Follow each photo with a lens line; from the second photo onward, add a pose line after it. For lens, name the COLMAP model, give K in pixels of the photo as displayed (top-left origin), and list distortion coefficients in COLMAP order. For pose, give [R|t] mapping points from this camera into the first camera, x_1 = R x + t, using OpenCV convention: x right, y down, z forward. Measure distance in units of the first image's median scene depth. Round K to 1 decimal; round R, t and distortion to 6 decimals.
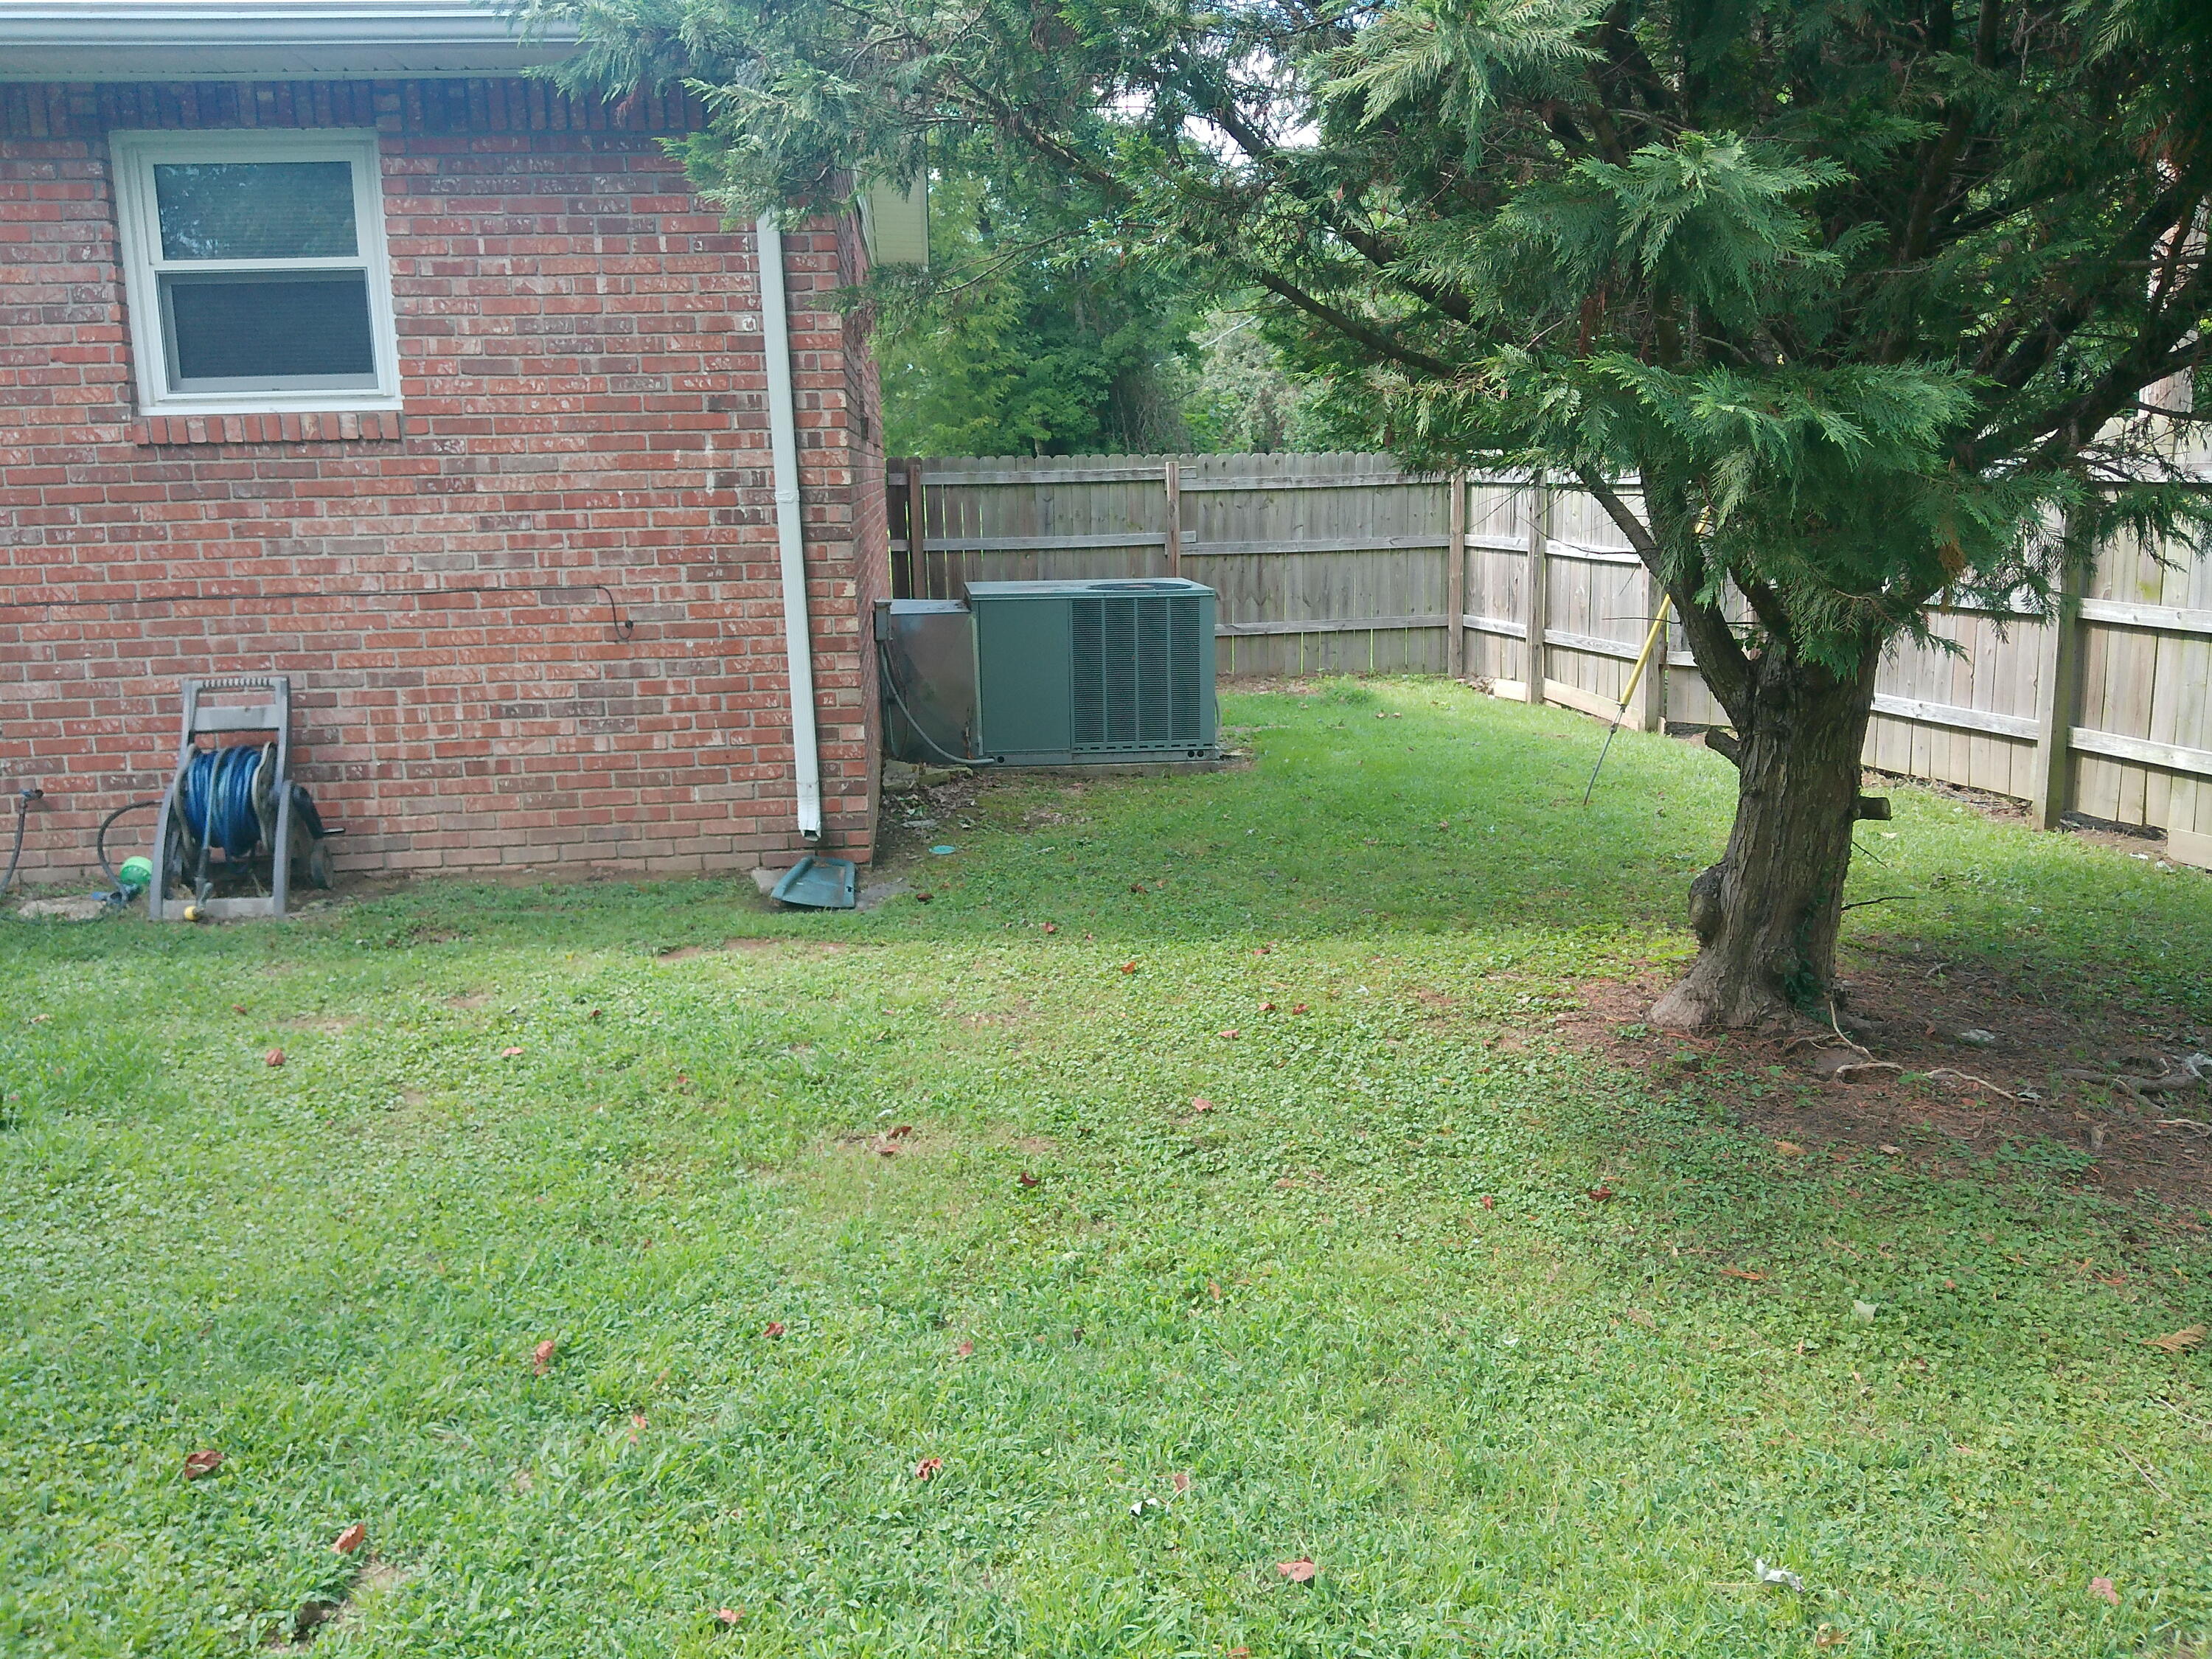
lens RADIAL K [[1702.1, 0, 1106.0], [0, 1702.1, 829.5], [0, 0, 1]] dist [-0.010336, -0.014968]
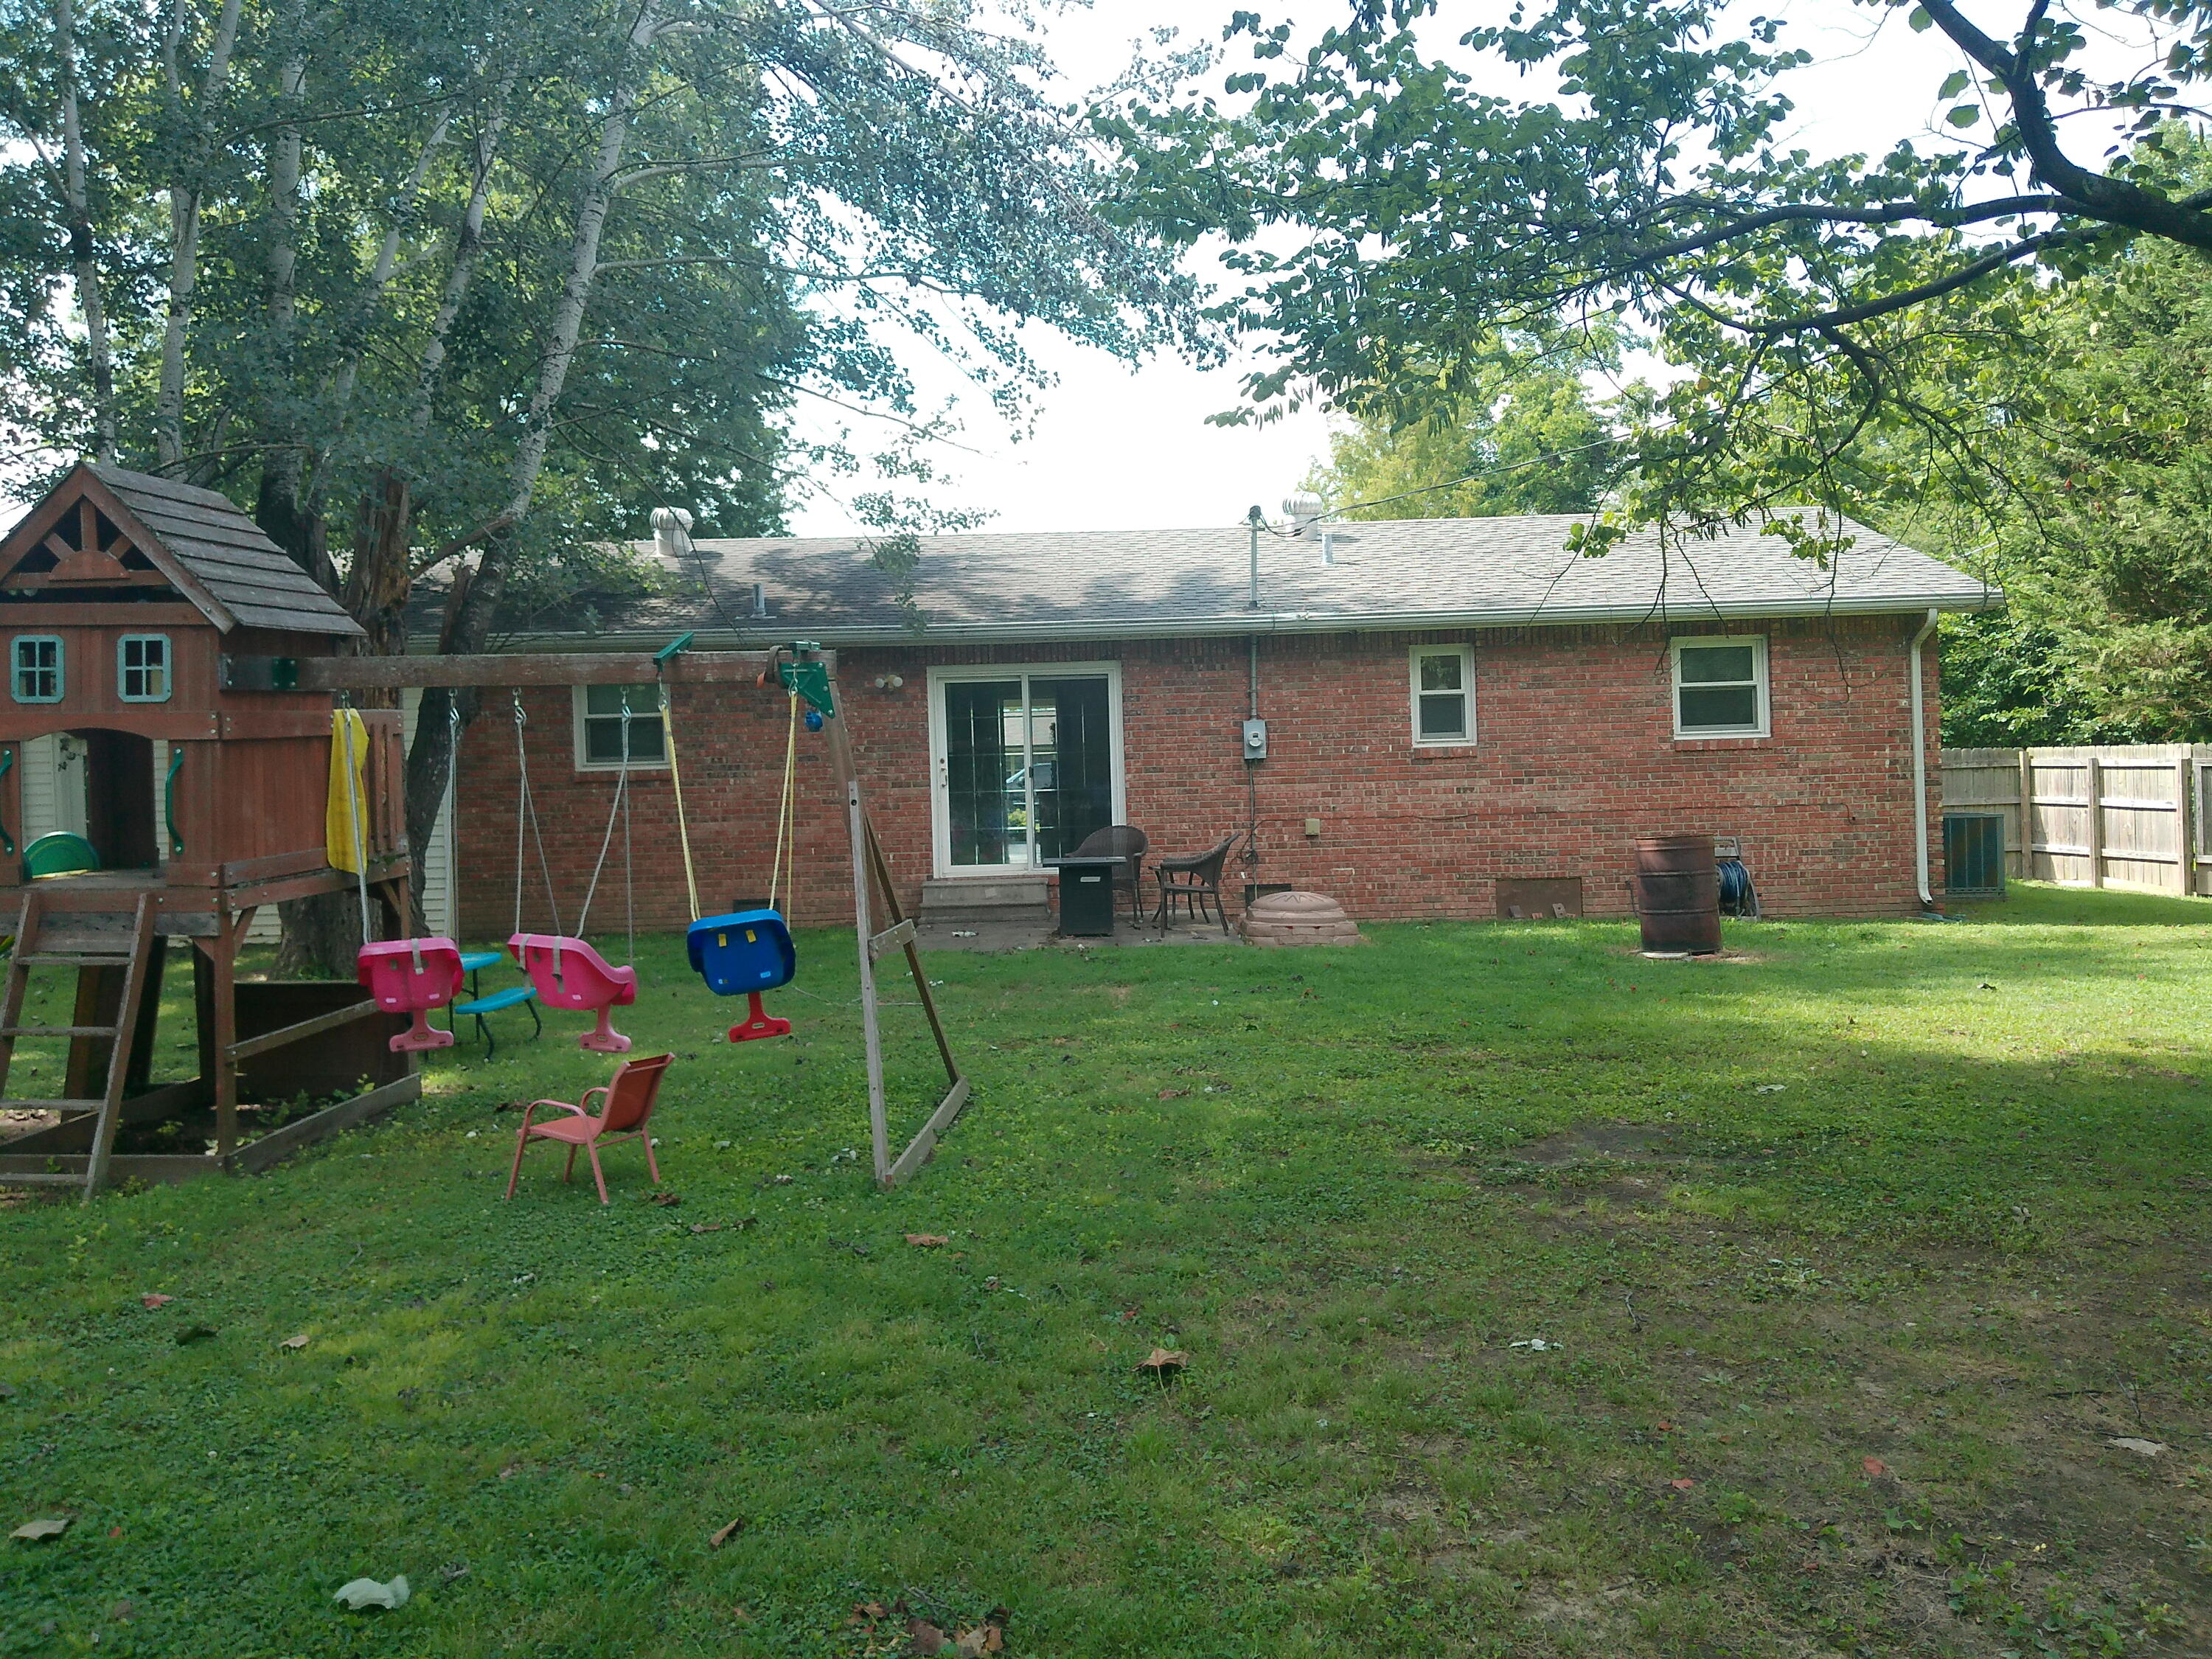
lens RADIAL K [[1702.1, 0, 1106.0], [0, 1702.1, 829.5], [0, 0, 1]] dist [-0.010336, -0.014968]
pose [[0.992640, -0.007450, -0.120873, -1.099284], [-0.013573, 0.984974, -0.172169, 0.352844], [0.120339, 0.172542, 0.977624, -1.635653]]
